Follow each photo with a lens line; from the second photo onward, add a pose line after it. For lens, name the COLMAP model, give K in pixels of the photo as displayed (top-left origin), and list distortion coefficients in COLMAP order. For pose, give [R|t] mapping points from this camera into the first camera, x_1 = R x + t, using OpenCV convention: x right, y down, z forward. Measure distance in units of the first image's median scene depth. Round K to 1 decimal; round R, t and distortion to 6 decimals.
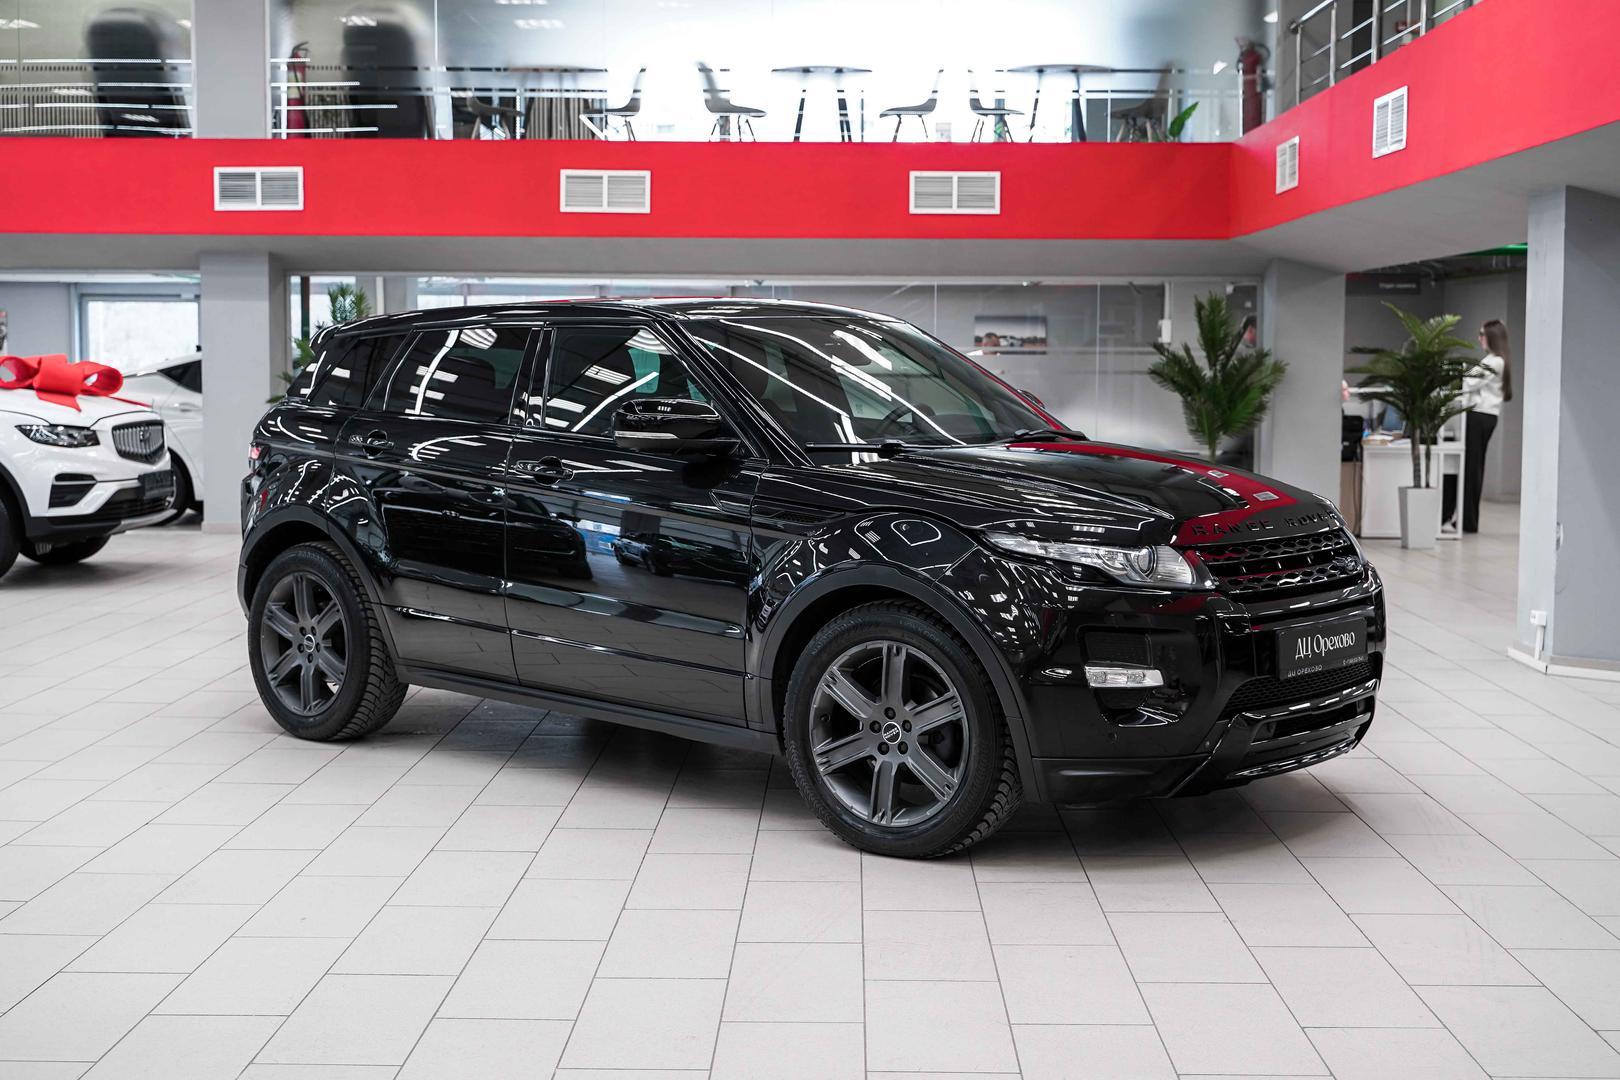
lens RADIAL K [[2046.8, 0, 813.5], [0, 2046.8, 531.5], [0, 0, 1]] dist [0.043158, 0.000000]
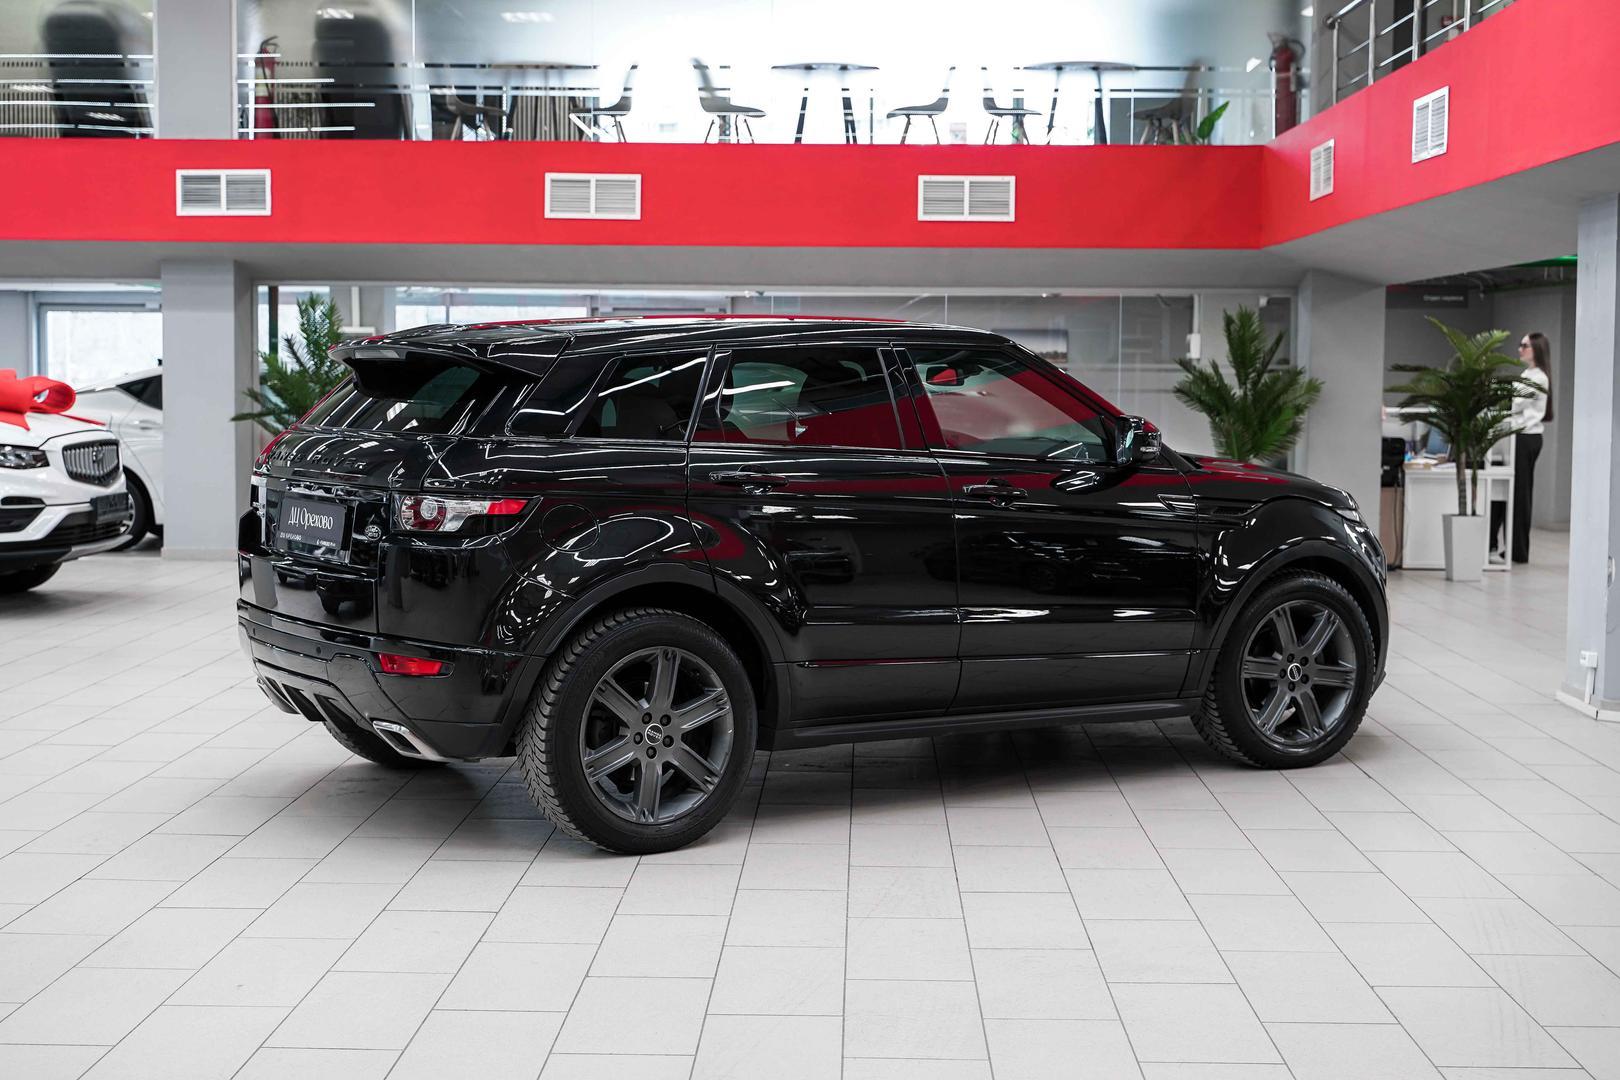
lens RADIAL K [[2180.1, 0, 805.0], [0, 2180.1, 541.0], [0, 0, 1]] dist [0.045641, 0.000000]
pose [[0.999957, 0.003522, -0.008636, 0.004289], [-0.003583, 0.999969, -0.007047, -0.001711], [0.008610, 0.007078, 0.999938, 0.004689]]
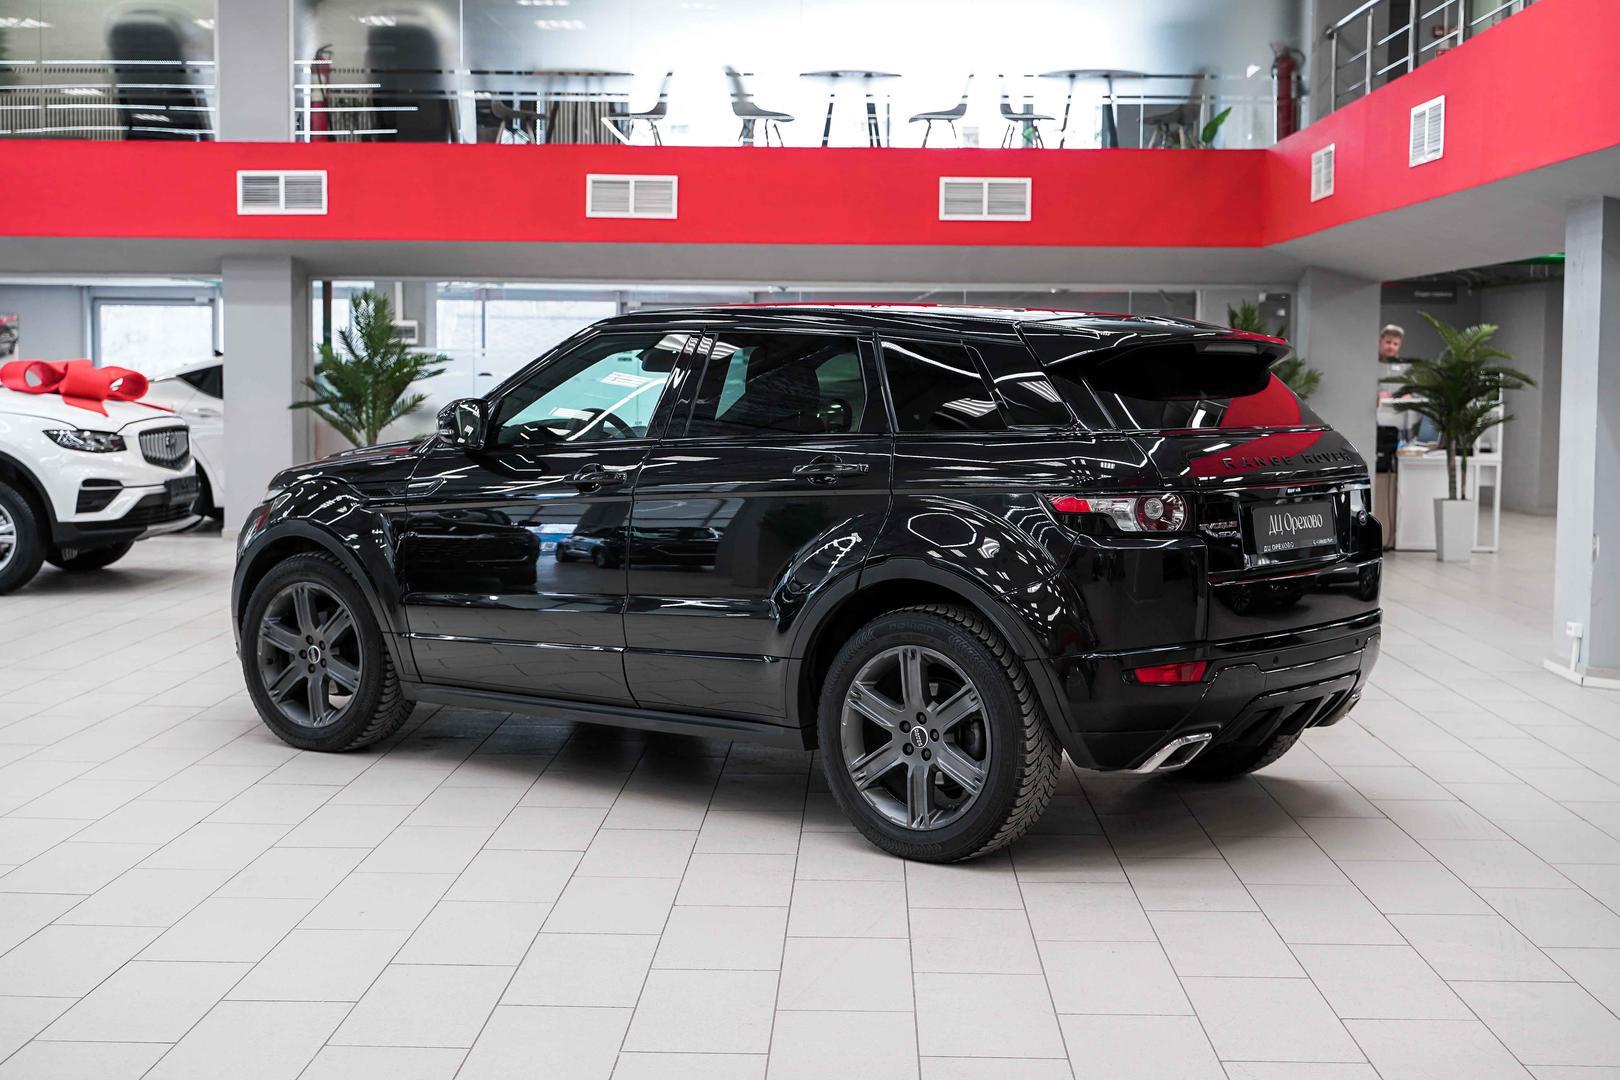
lens RADIAL K [[2104.6, 0, 820.0], [0, 2104.6, 537.6], [0, 0, 1]] dist [0.045718, 0.000000]
pose [[0.999978, 0.004498, -0.004817, -0.004937], [-0.004511, 0.999986, -0.002796, 0.001147], [0.004804, 0.002817, 0.999984, -0.015917]]
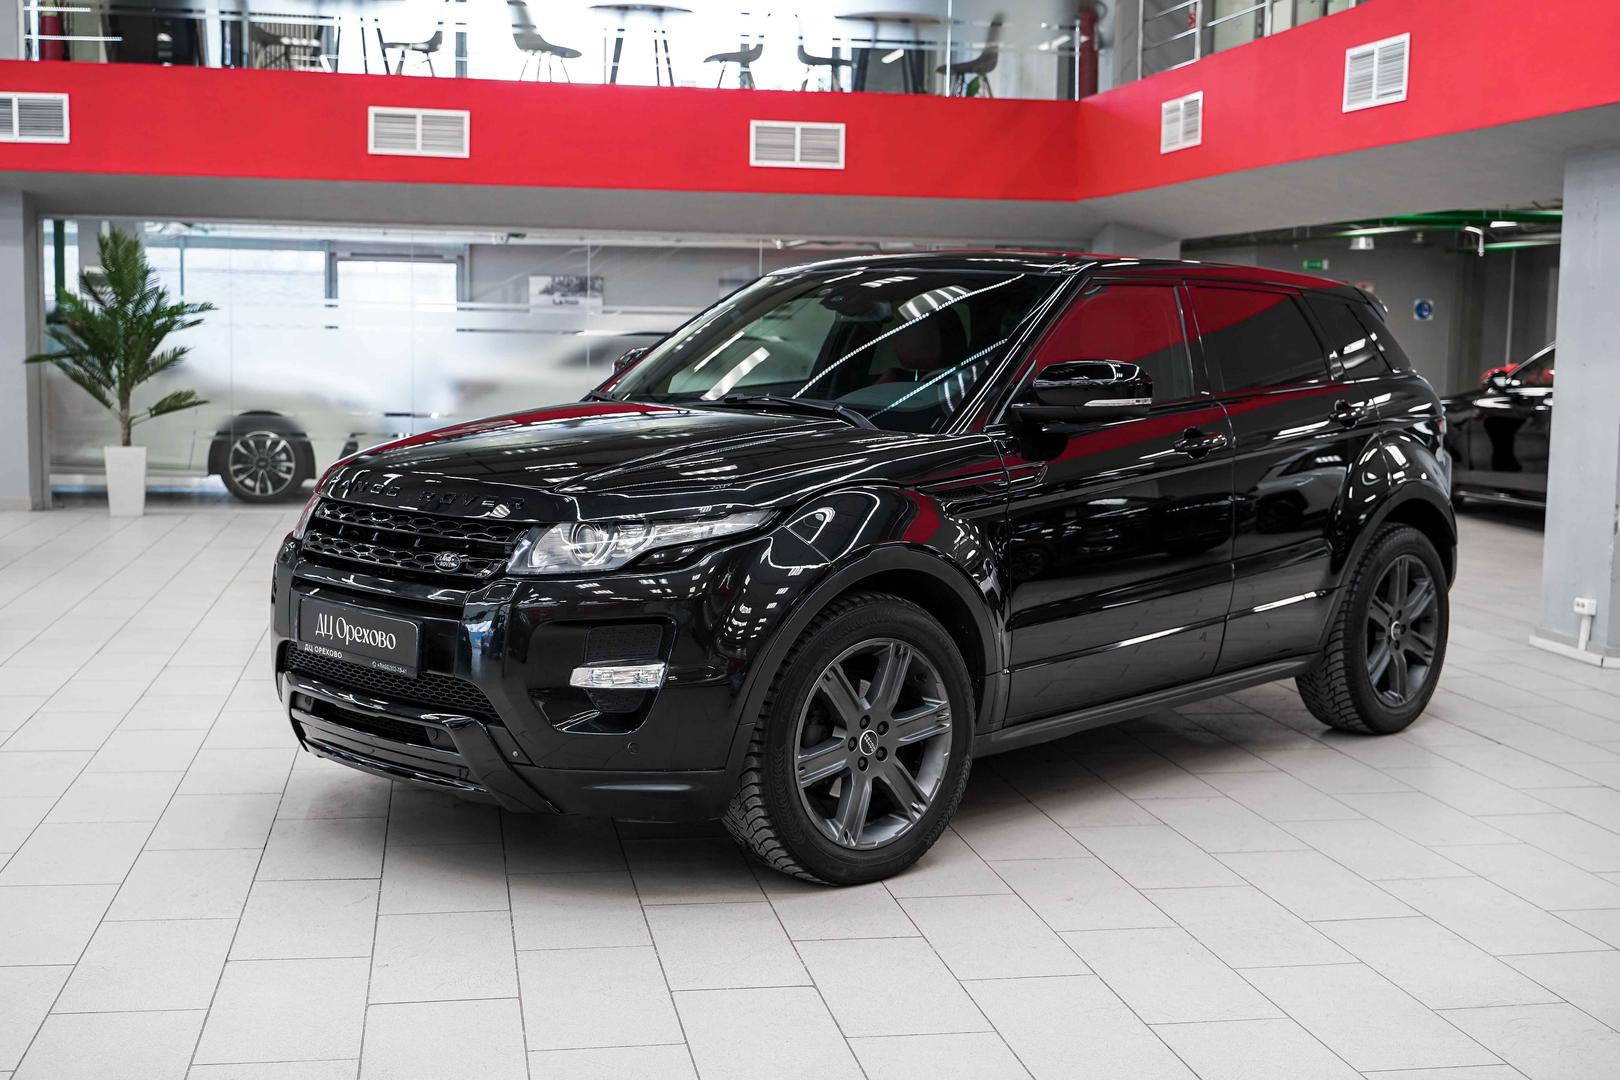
lens RADIAL K [[1911.7, 0, 791.3], [0, 1911.7, 584.7], [0, 0, 1]] dist [0.015726, 0.000000]
pose [[0.982360, -0.013896, 0.186481, -0.096503], [0.004164, 0.998613, 0.052478, -0.008923], [-0.186951, -0.050776, 0.981056, 0.120872]]
